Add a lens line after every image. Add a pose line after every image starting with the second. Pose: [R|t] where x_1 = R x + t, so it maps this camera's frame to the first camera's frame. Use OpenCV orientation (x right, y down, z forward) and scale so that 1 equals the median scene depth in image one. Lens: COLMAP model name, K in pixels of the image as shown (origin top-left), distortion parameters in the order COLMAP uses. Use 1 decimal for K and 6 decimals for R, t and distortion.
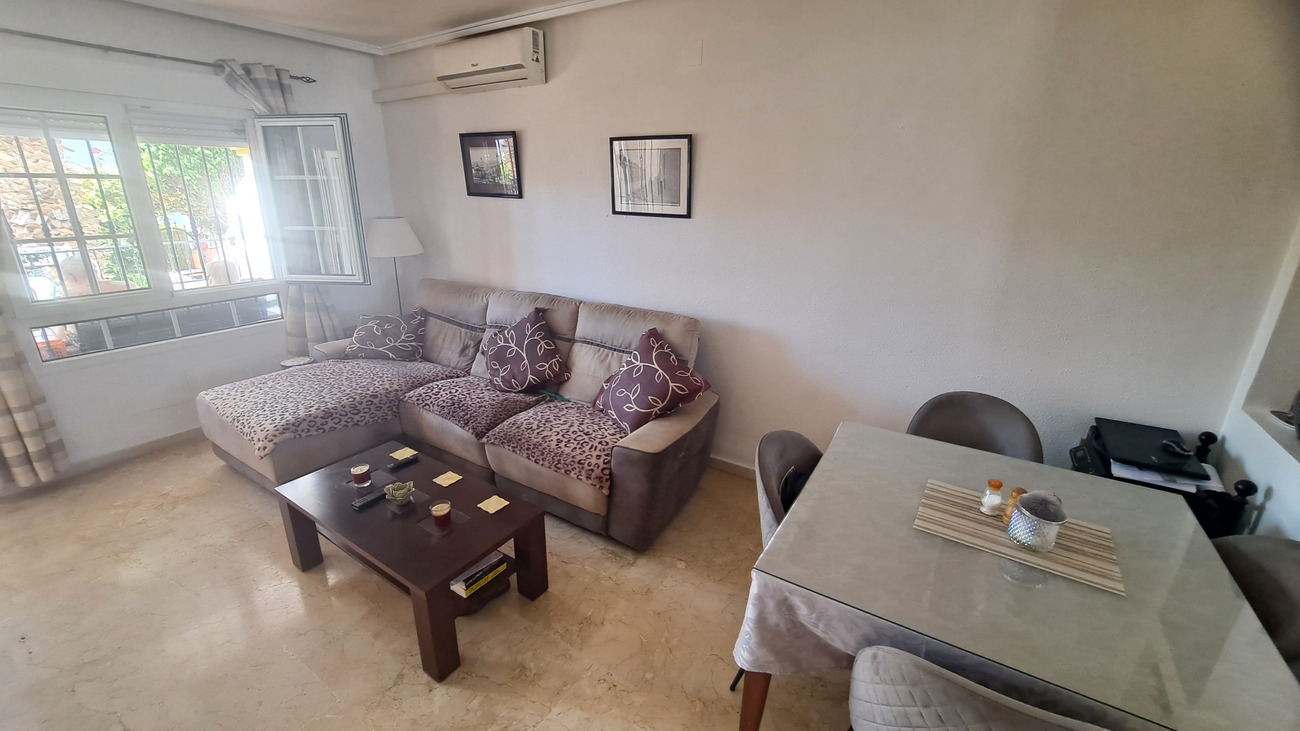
lens RADIAL K [[519.0, 0, 639.4], [0, 519.0, 356.1], [0, 0, 1]] dist [-0.012643, -0.004493]
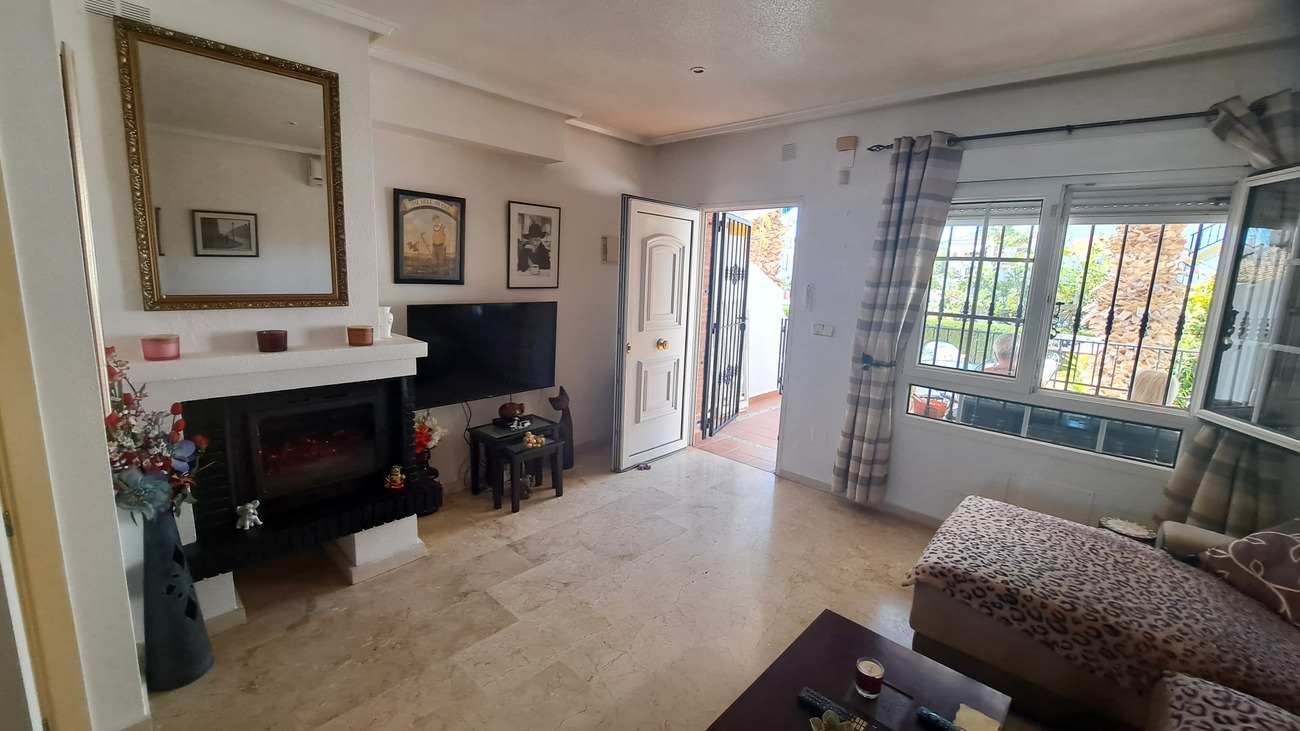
lens RADIAL K [[523.6, 0, 634.9], [0, 523.6, 357.3], [0, 0, 1]] dist [-0.018709, -0.000323]
pose [[-0.174401, 0.148644, -0.973391, 0.064549], [-0.344448, 0.916876, 0.201728, -0.122692], [0.922464, 0.370464, -0.108704, 0.472962]]
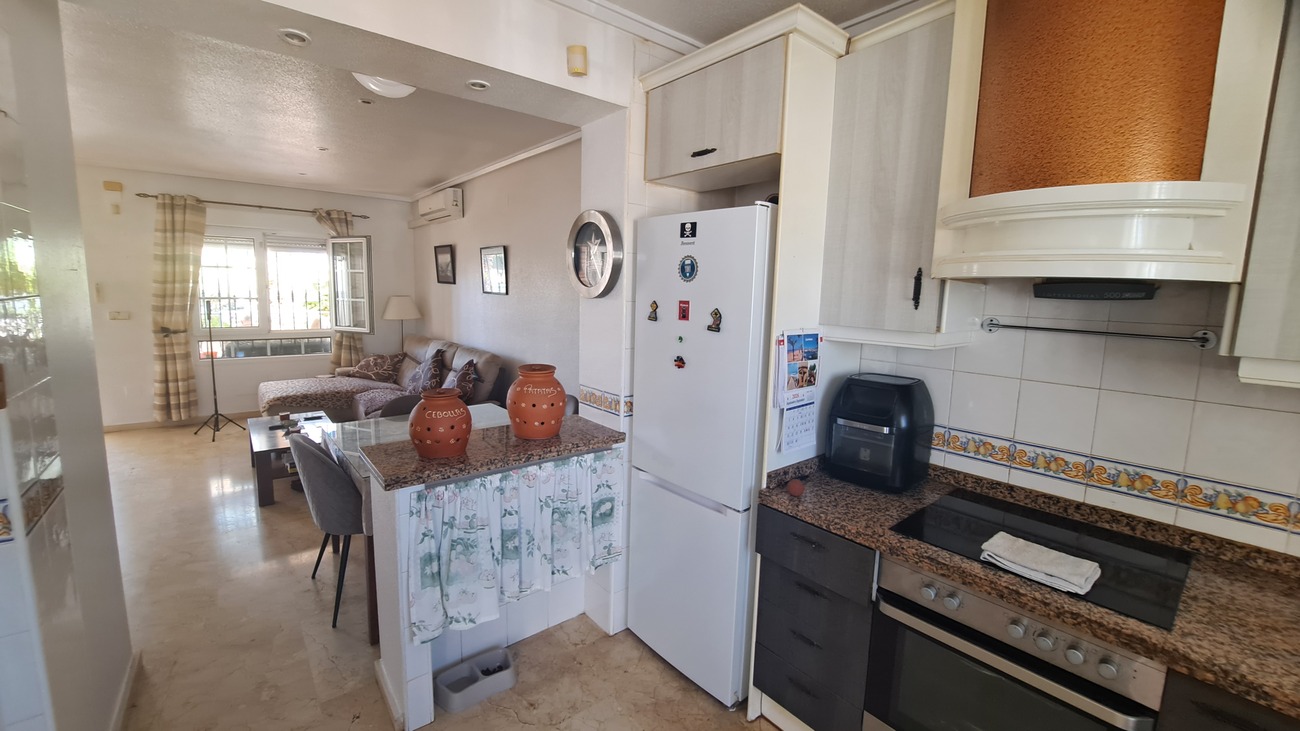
lens RADIAL K [[513.8, 0, 646.3], [0, 513.8, 359.8], [0, 0, 1]] dist [-0.027244, 0.000009]
pose [[0.957914, 0.056009, -0.281537, 0.911325], [-0.107097, 0.979696, -0.169490, 0.145295], [0.266327, 0.192509, 0.944463, -0.325878]]
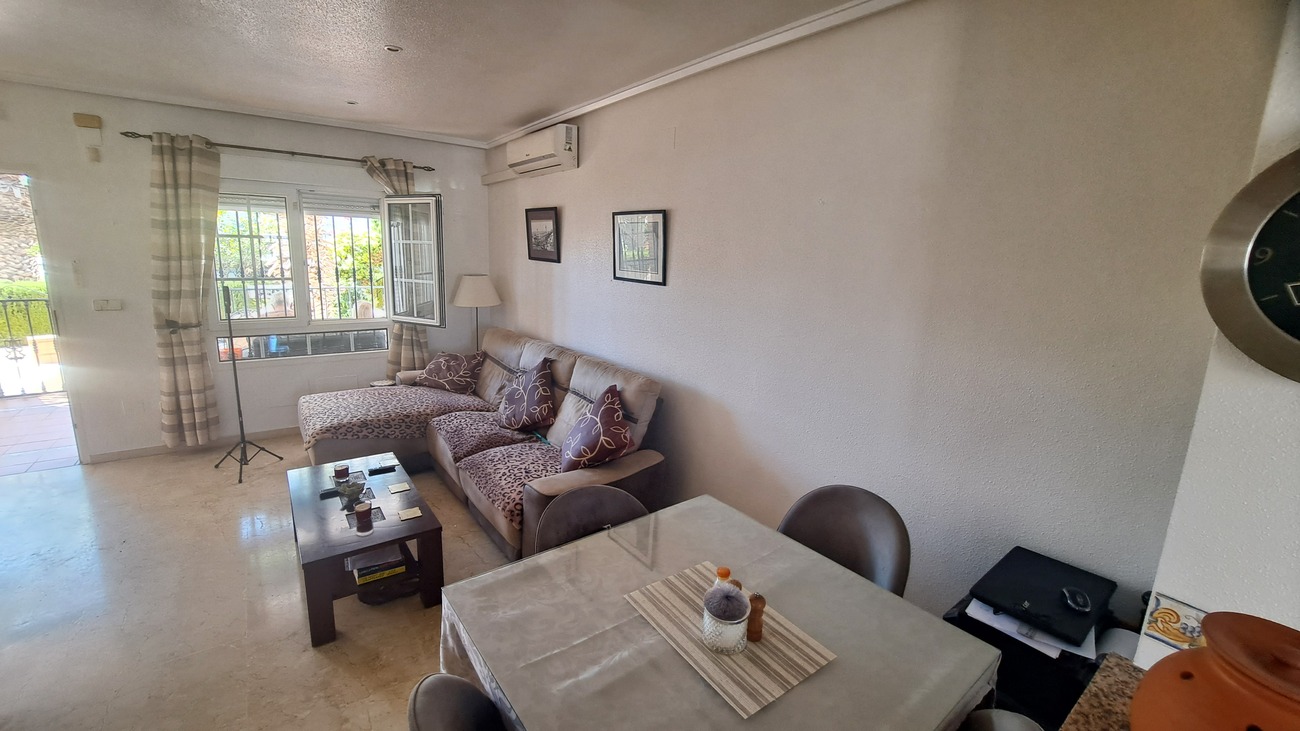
lens RADIAL K [[519.0, 0, 639.4], [0, 519.0, 356.1], [0, 0, 1]] dist [-0.012643, -0.004493]
pose [[0.938687, 0.090258, -0.332746, 0.389021], [-0.130744, 0.986225, -0.101318, -0.010113], [0.319018, 0.138610, 0.937558, 0.011386]]
